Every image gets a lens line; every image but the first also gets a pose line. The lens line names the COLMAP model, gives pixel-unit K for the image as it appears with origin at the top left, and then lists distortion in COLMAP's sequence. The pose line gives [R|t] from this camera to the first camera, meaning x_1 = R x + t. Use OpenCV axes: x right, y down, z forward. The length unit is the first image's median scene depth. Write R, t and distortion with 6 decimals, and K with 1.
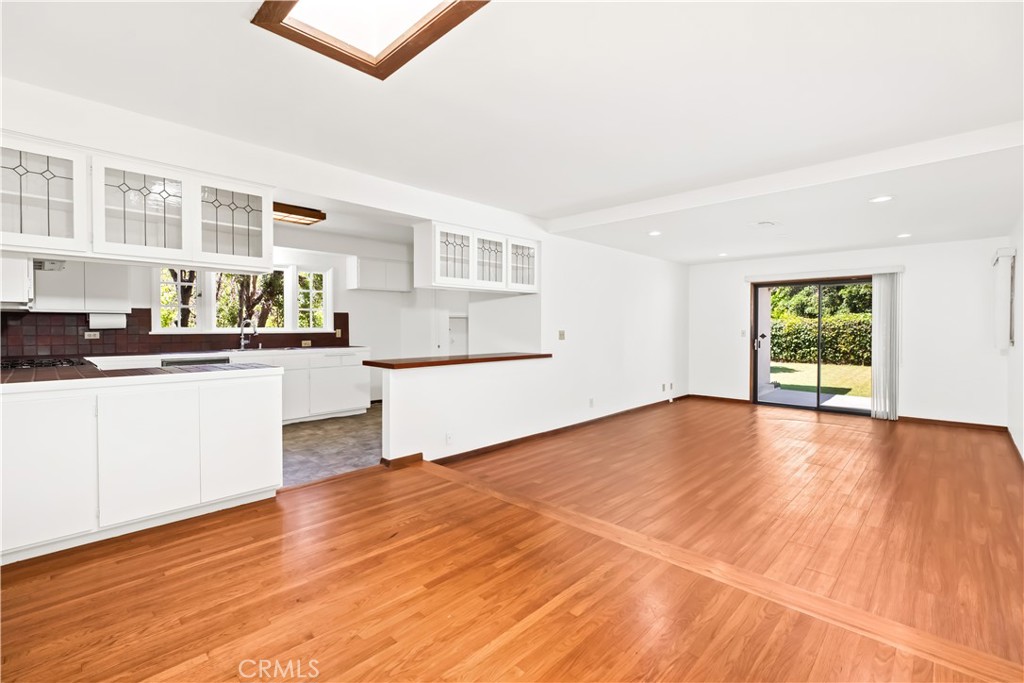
lens RADIAL K [[457.4, 0, 508.3], [0, 457.4, 335.4], [0, 0, 1]] dist [-0.001754, -0.000419]
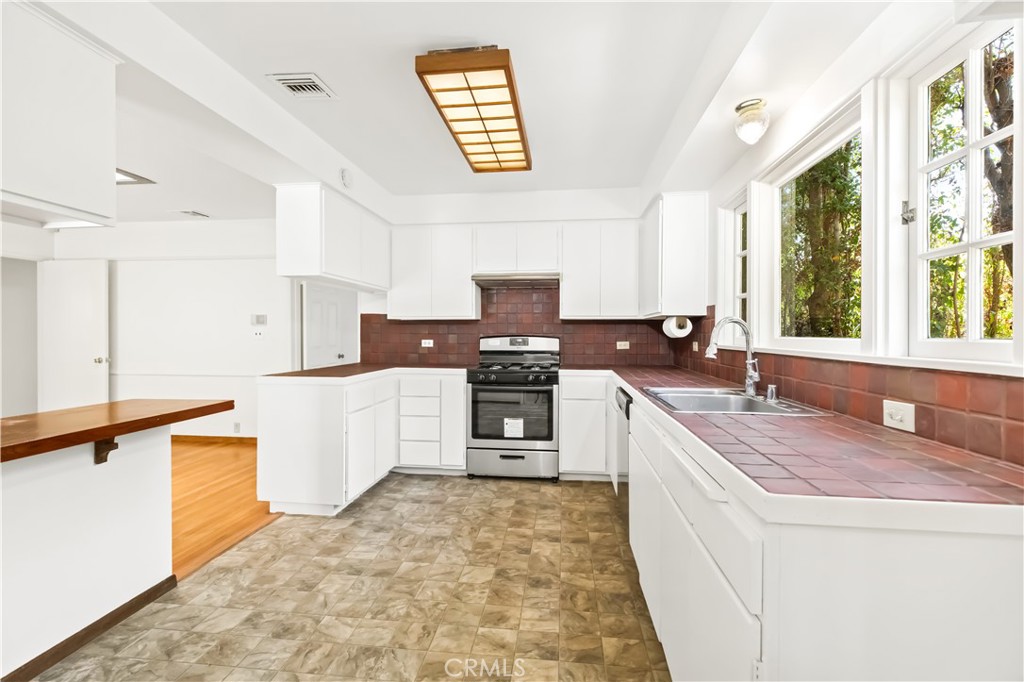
lens RADIAL K [[457.4, 0, 508.3], [0, 457.4, 334.9], [0, 0, 1]] dist [-0.001754, -0.000419]
pose [[-0.794989, 0.002955, -0.606617, -0.256502], [-0.006359, 0.999893, 0.013205, -0.032329], [0.606591, 0.014355, -0.794885, 1.630913]]
